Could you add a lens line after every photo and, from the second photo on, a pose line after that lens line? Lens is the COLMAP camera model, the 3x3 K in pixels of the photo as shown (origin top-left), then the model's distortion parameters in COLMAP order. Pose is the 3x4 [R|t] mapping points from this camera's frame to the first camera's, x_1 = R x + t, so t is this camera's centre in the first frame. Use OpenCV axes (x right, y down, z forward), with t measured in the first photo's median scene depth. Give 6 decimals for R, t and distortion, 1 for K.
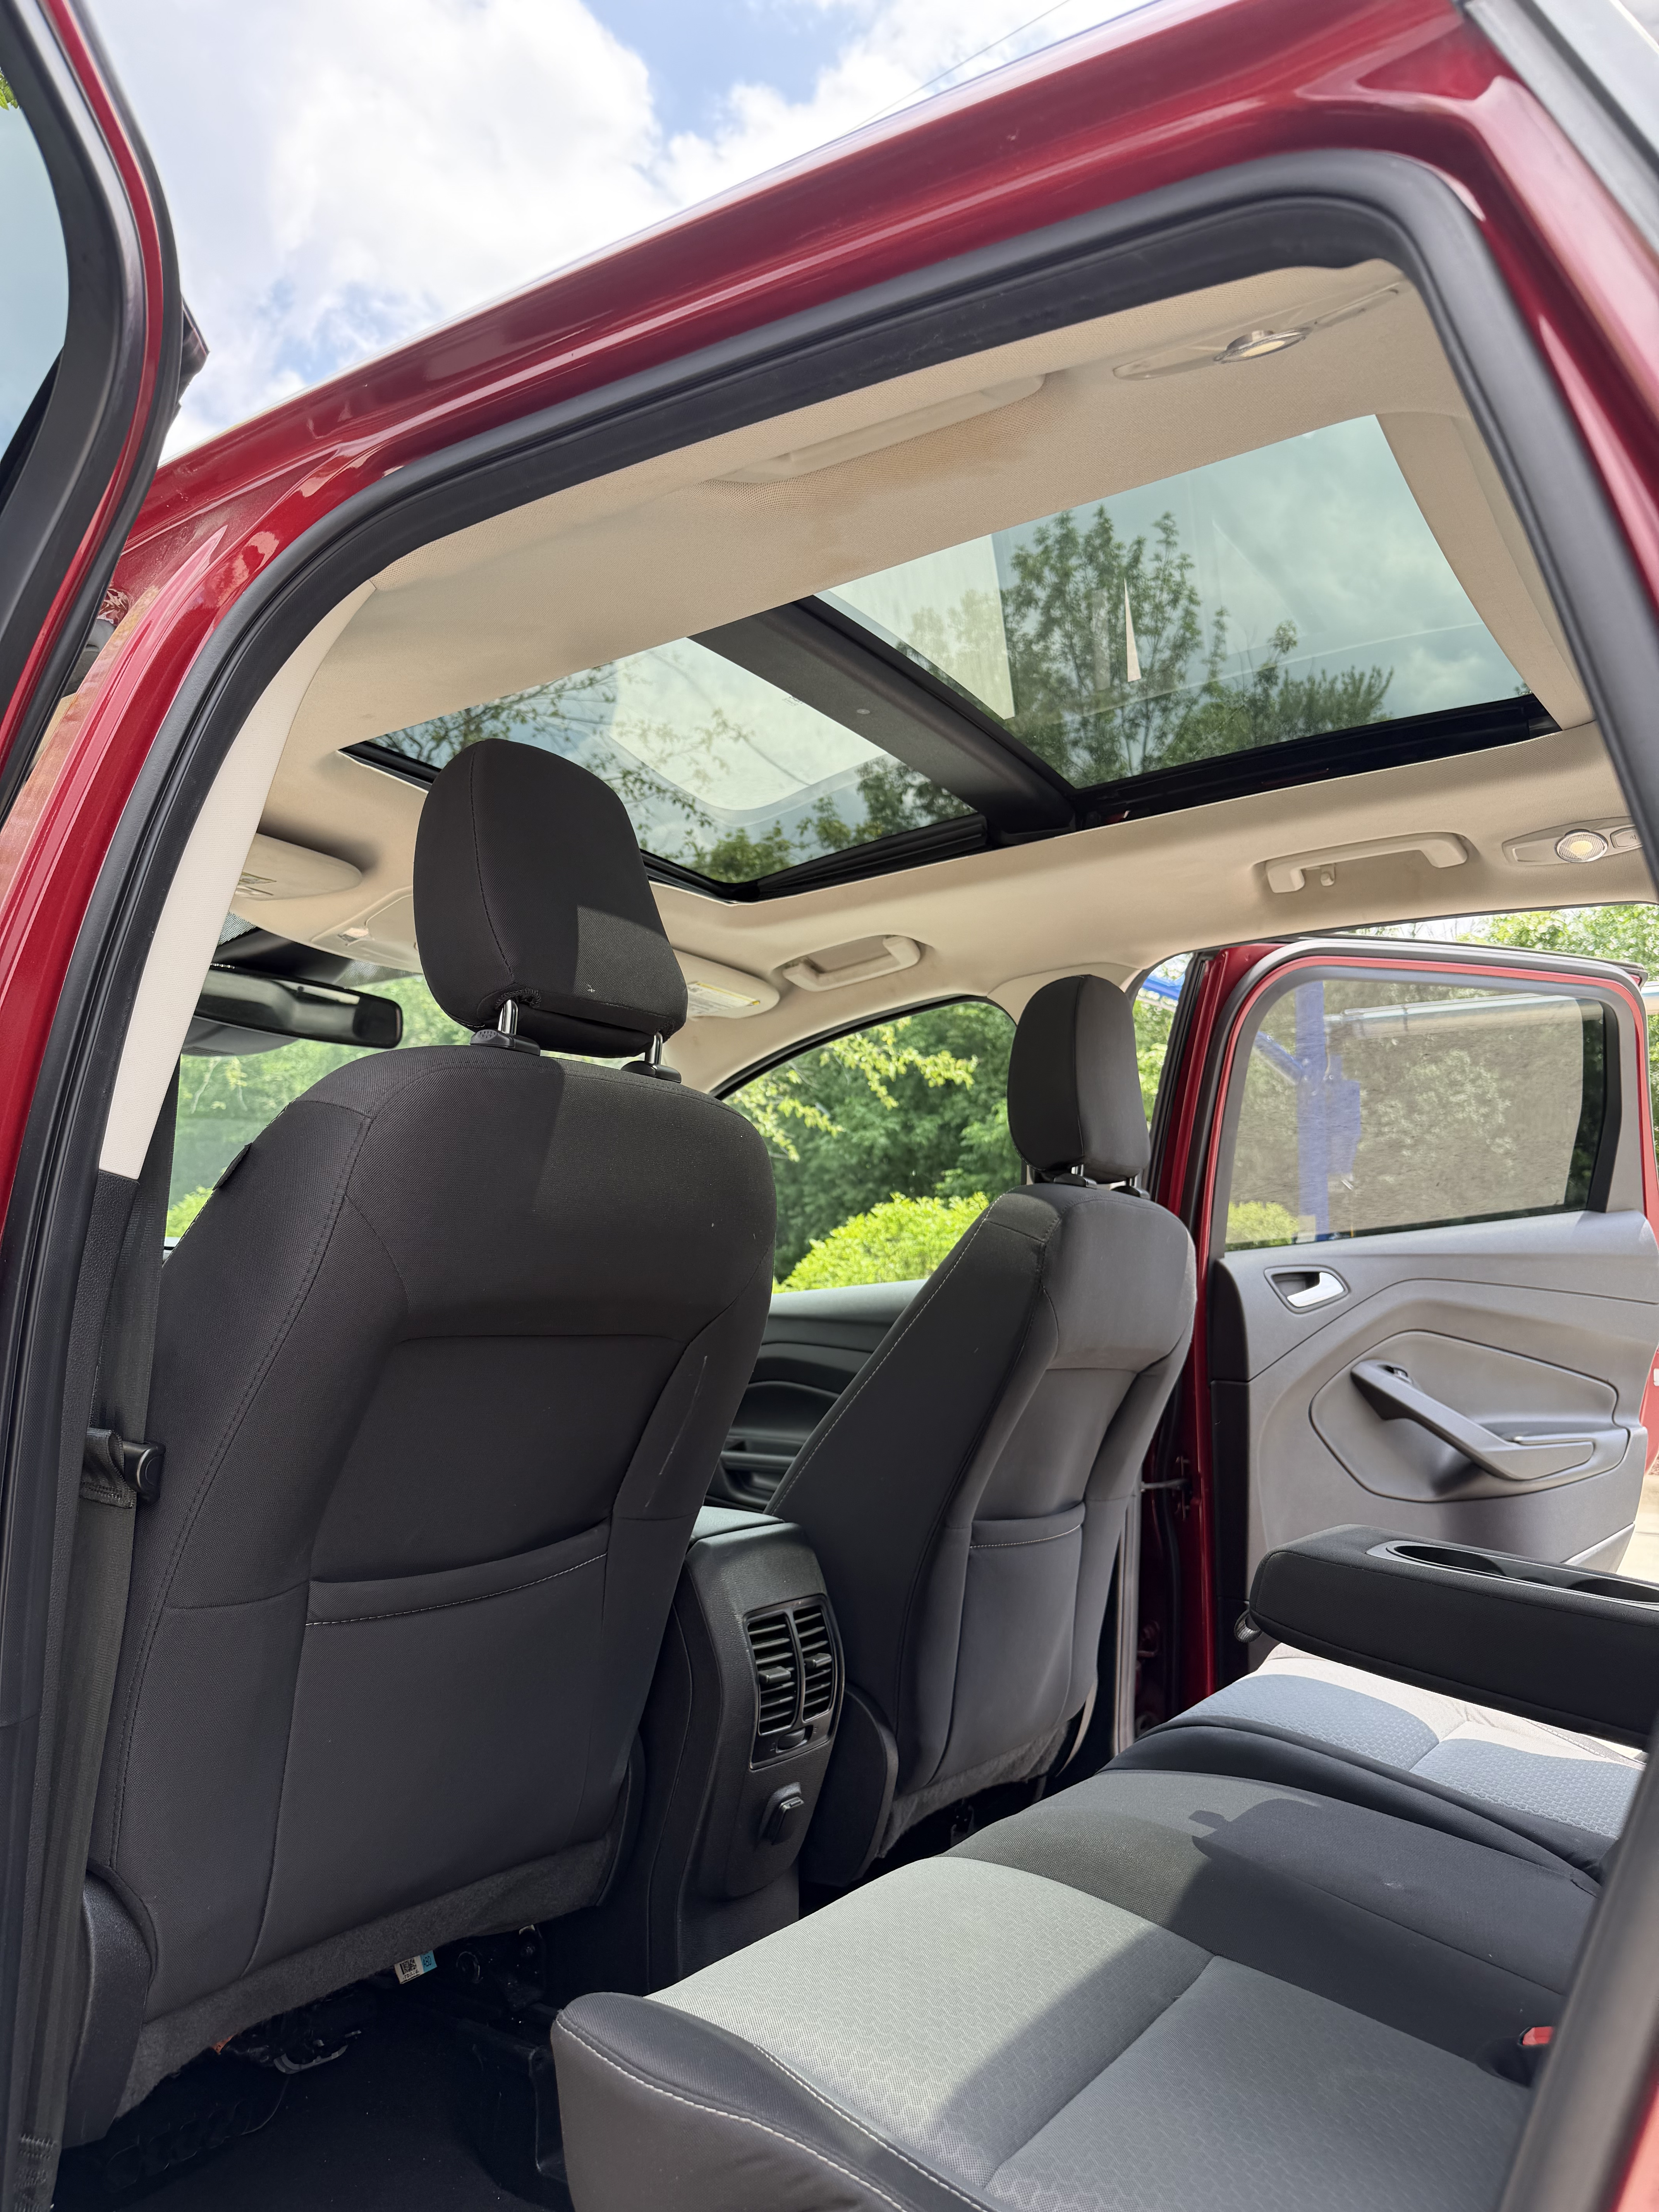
lens RADIAL K [[1574.5, 0, 805.0], [0, 1574.5, 1104.5], [0, 0, 1]] dist [0.063897, -0.103956]
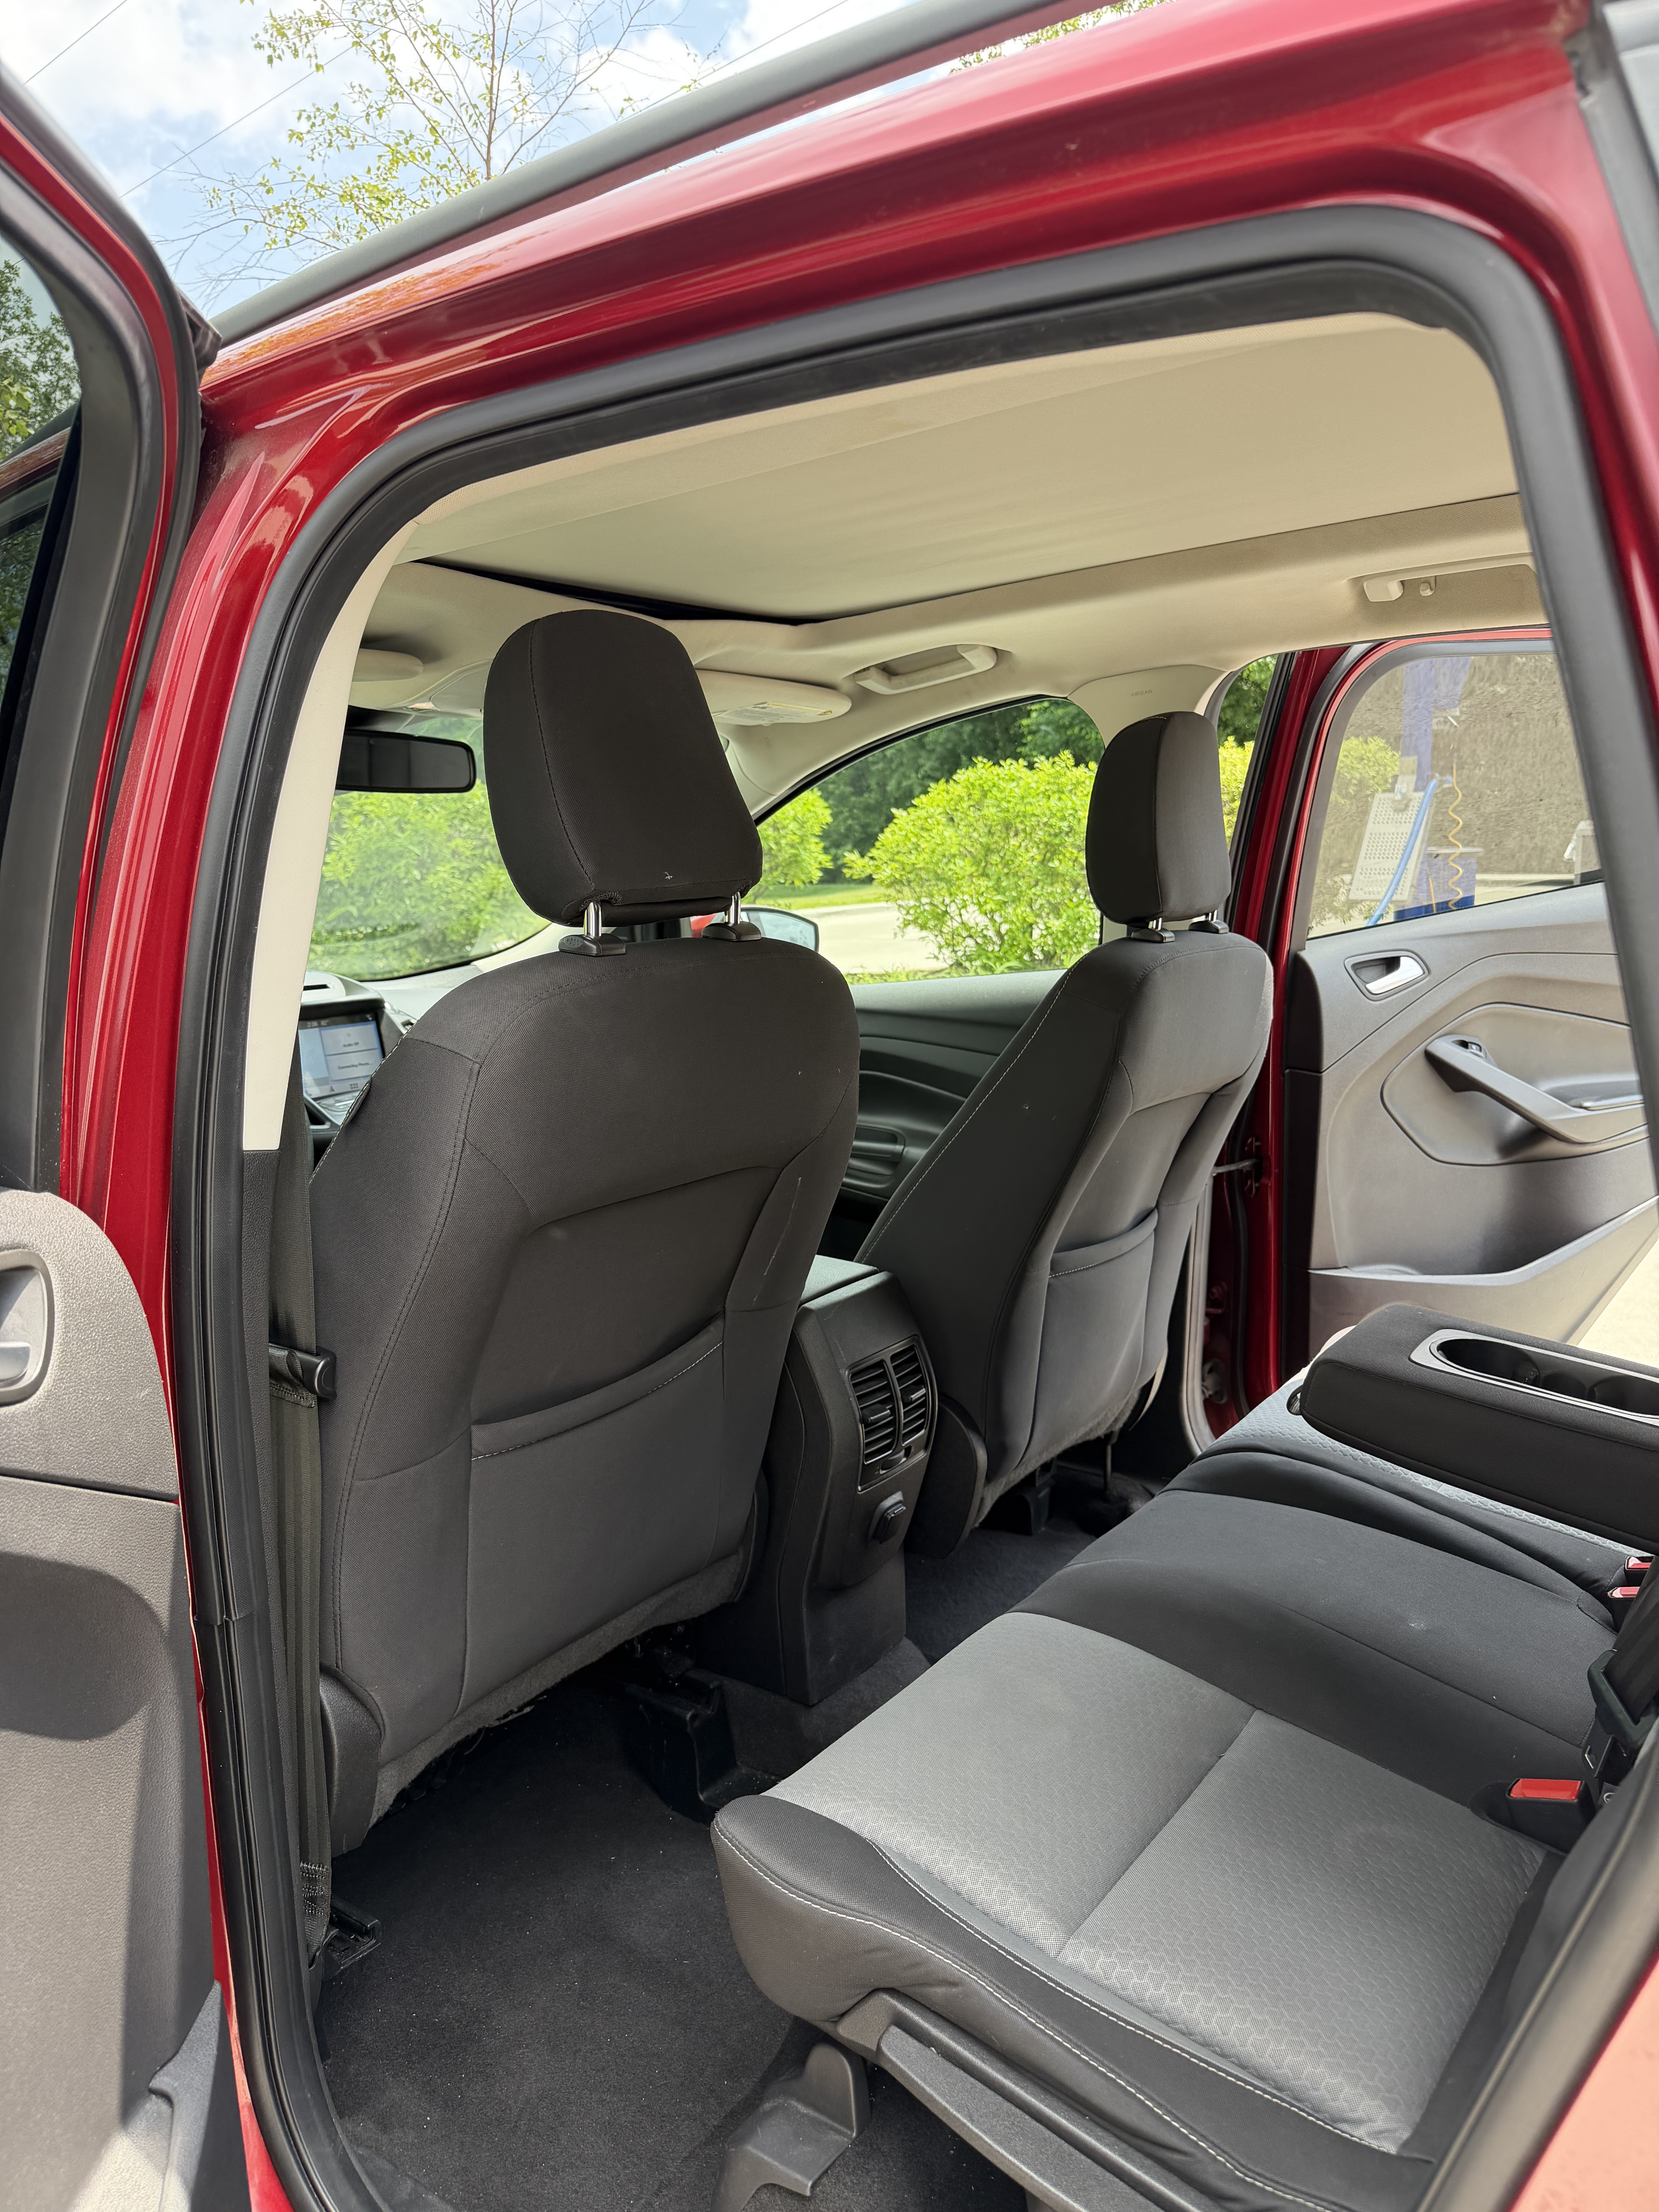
lens RADIAL K [[1574.5, 0, 805.0], [0, 1574.5, 1104.5], [0, 0, 1]] dist [0.063897, -0.103956]
pose [[0.997558, -0.036373, -0.059621, 0.004908], [0.052671, 0.952406, 0.300246, -0.164703], [0.045863, -0.302654, 0.951997, -0.008966]]
